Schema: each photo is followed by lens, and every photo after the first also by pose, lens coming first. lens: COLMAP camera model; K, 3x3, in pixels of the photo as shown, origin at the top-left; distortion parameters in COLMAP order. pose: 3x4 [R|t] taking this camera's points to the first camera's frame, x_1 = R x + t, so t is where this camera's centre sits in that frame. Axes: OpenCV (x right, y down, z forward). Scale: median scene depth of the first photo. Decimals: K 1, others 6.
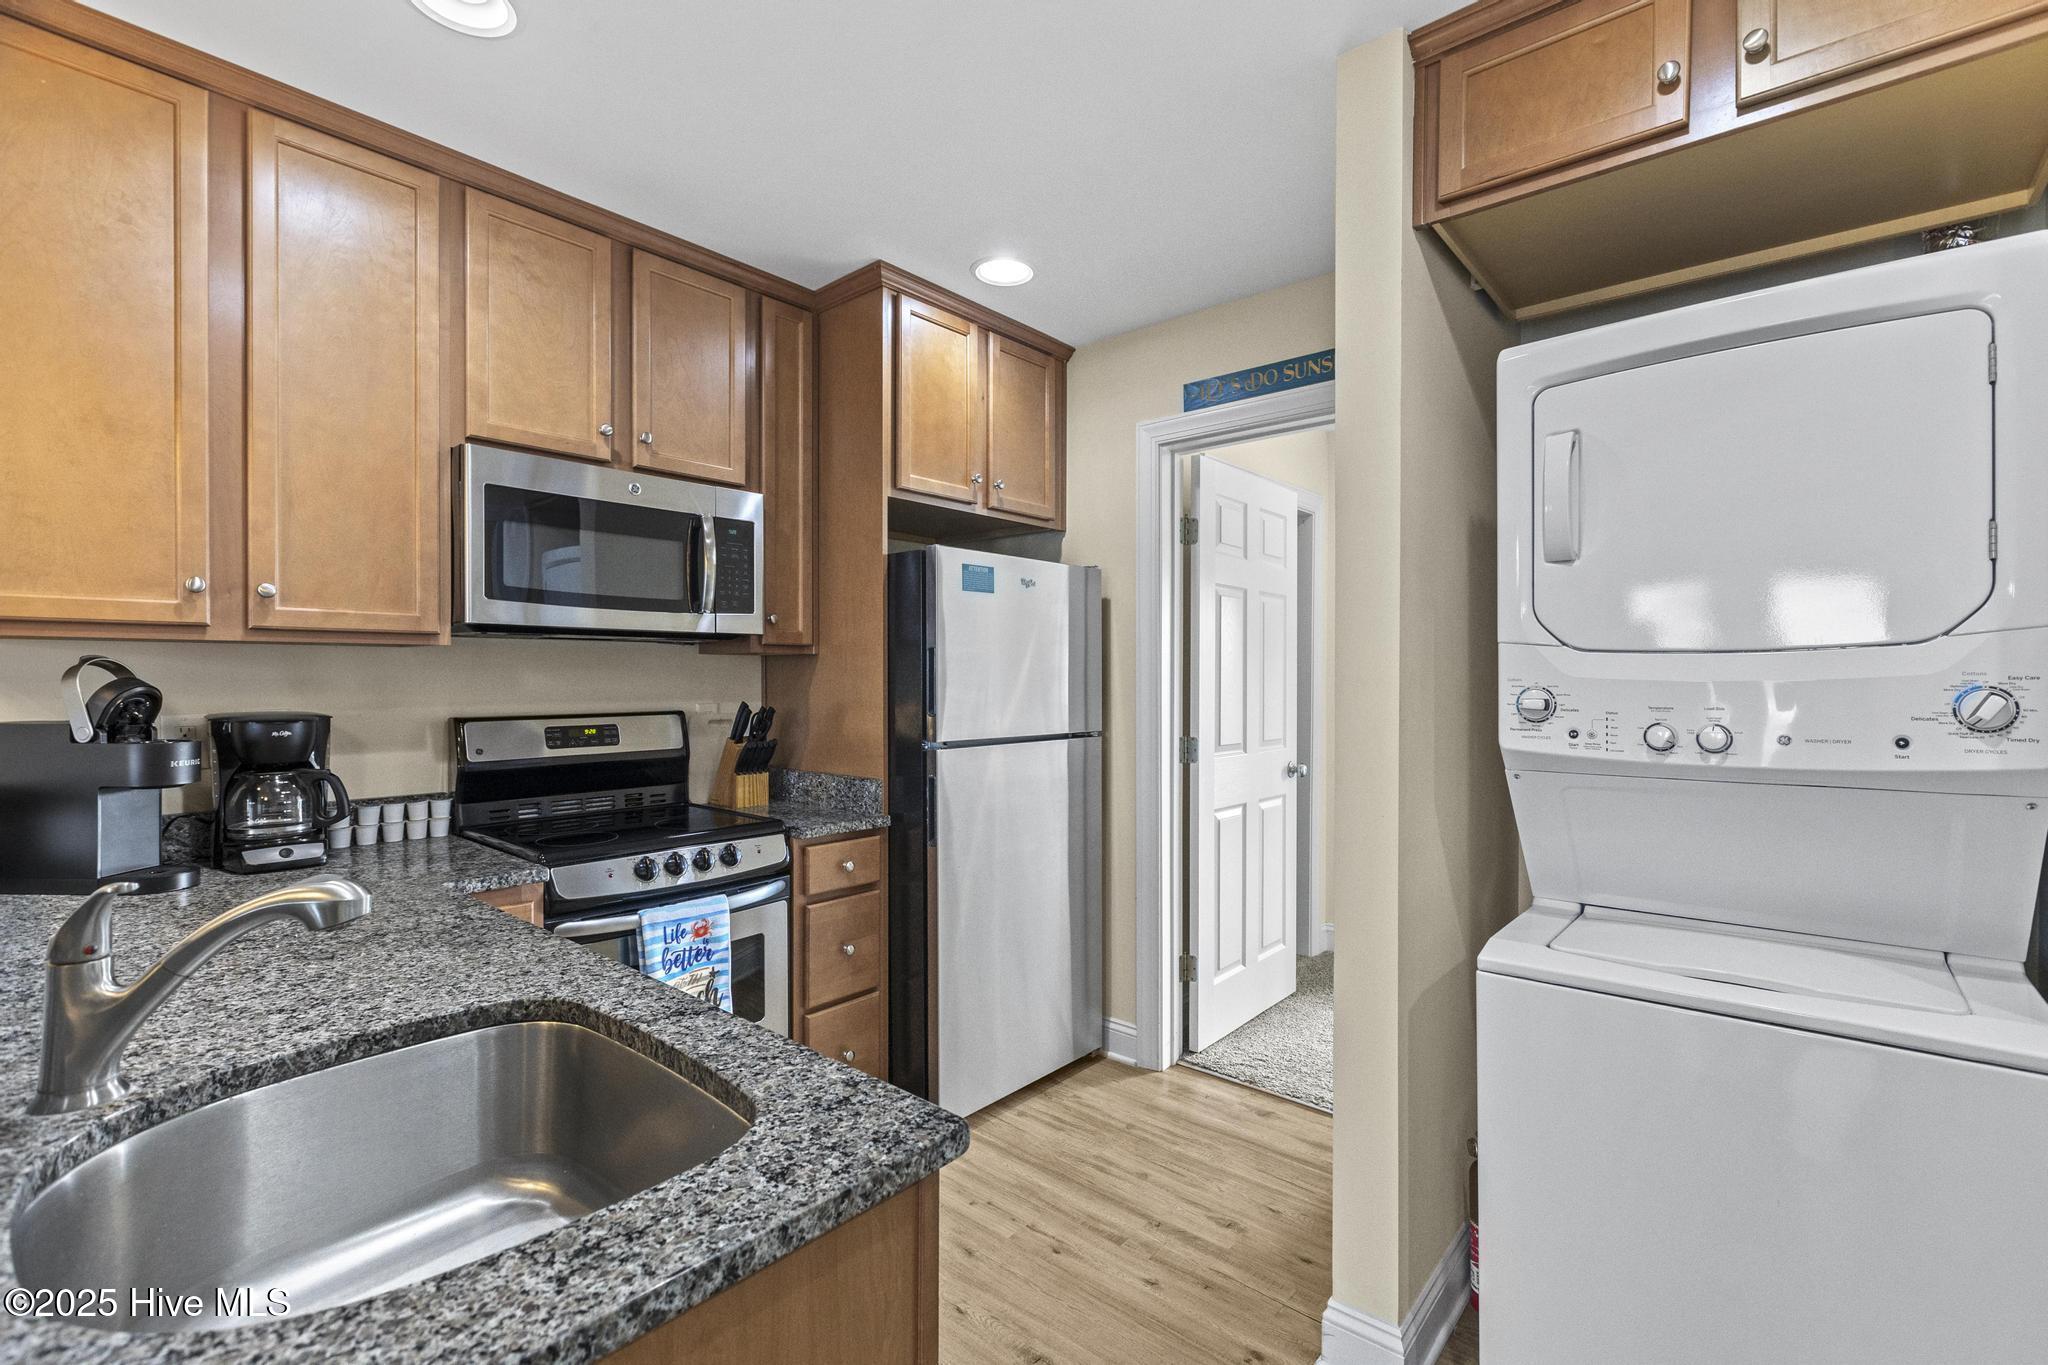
lens RADIAL K [[929.4, 0, 987.8], [0, 929.4, 684.6], [0, 0, 1]] dist [0.001236, -0.000631]
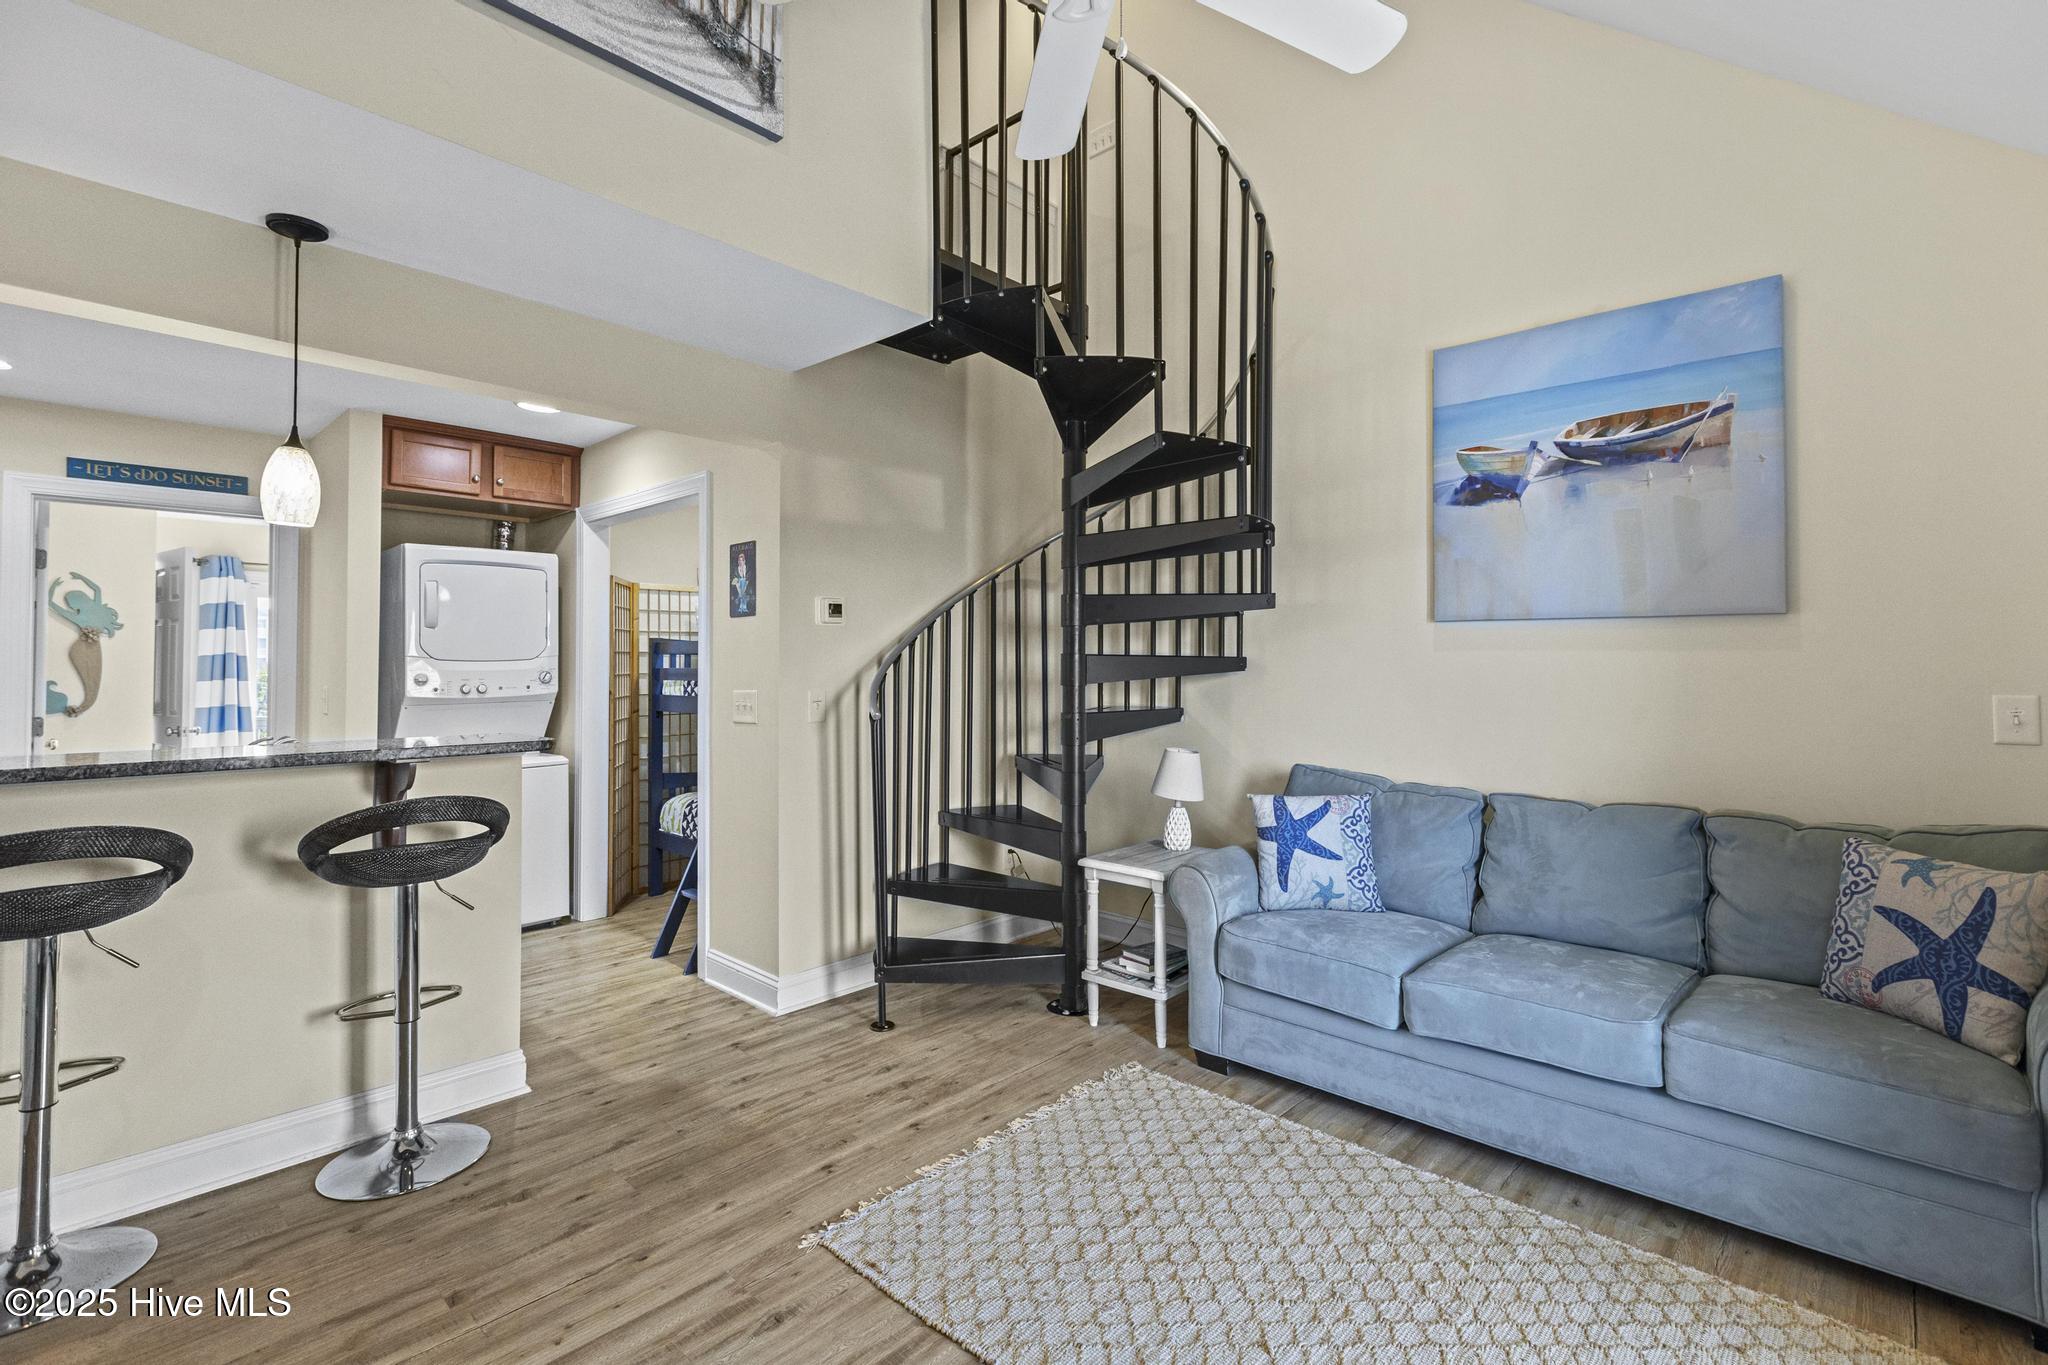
lens RADIAL K [[929.4, 0, 1043.1], [0, 929.4, 654.7], [0, 0, 1]] dist [0.001236, -0.000631]
pose [[0.026559, 0.016353, 0.999513, -1.473623], [0.009749, 0.999814, -0.016617, 0.009180], [-0.999600, 0.010185, 0.026395, -0.624363]]
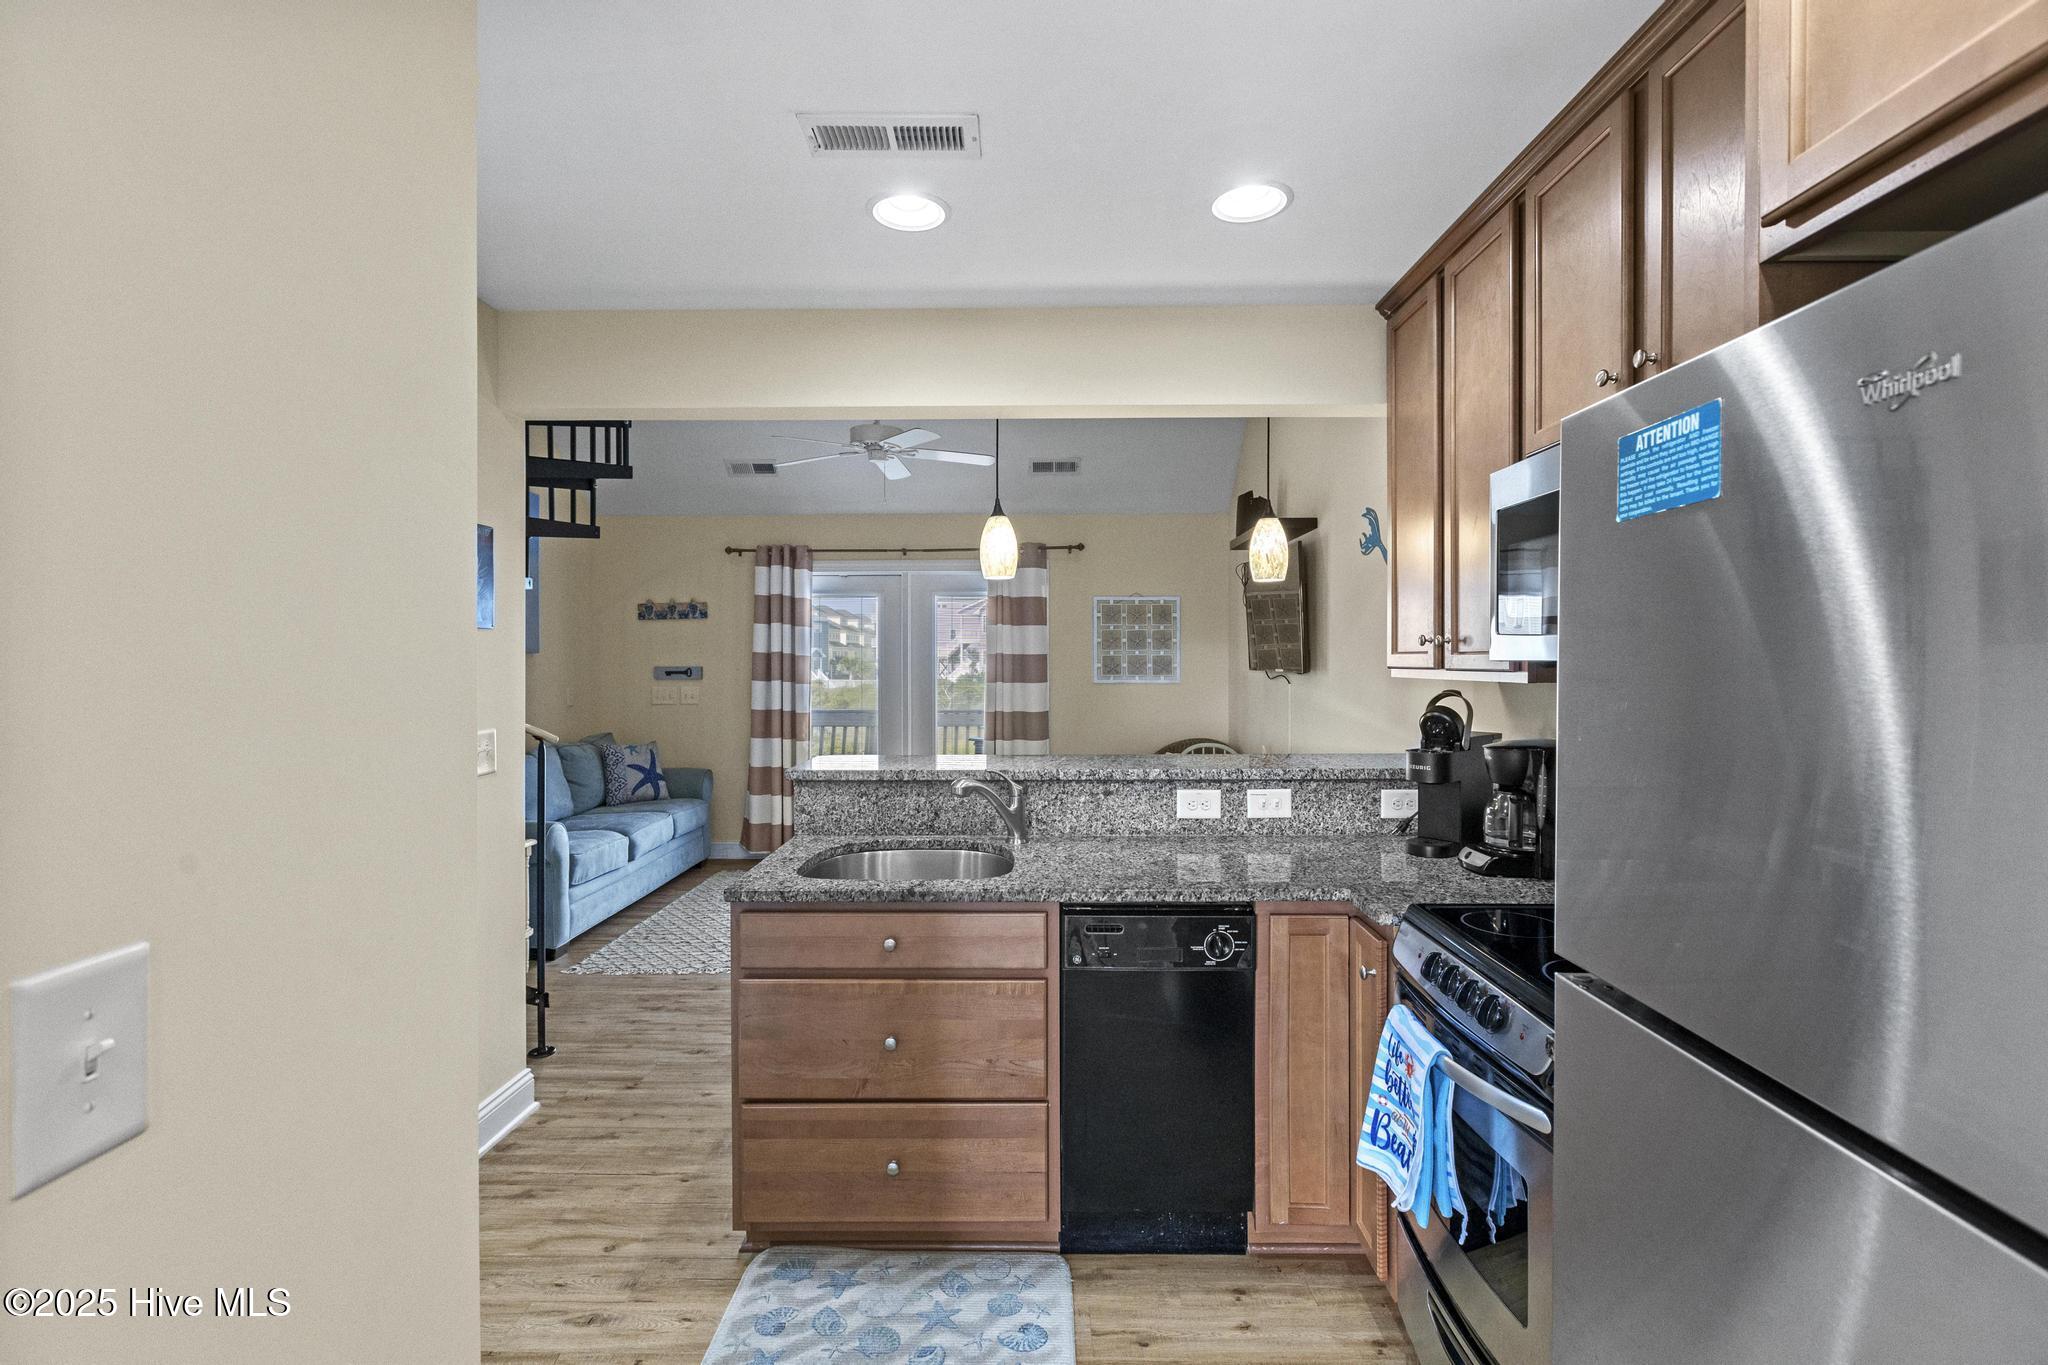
lens RADIAL K [[929.4, 0, 1038.4], [0, 929.4, 673.5], [0, 0, 1]] dist [0.001236, -0.000631]
pose [[-0.753308, 0.009542, -0.657599, 0.380430], [-0.007615, 0.999701, 0.023230, -0.067119], [0.657624, 0.022507, -0.753010, 1.292443]]
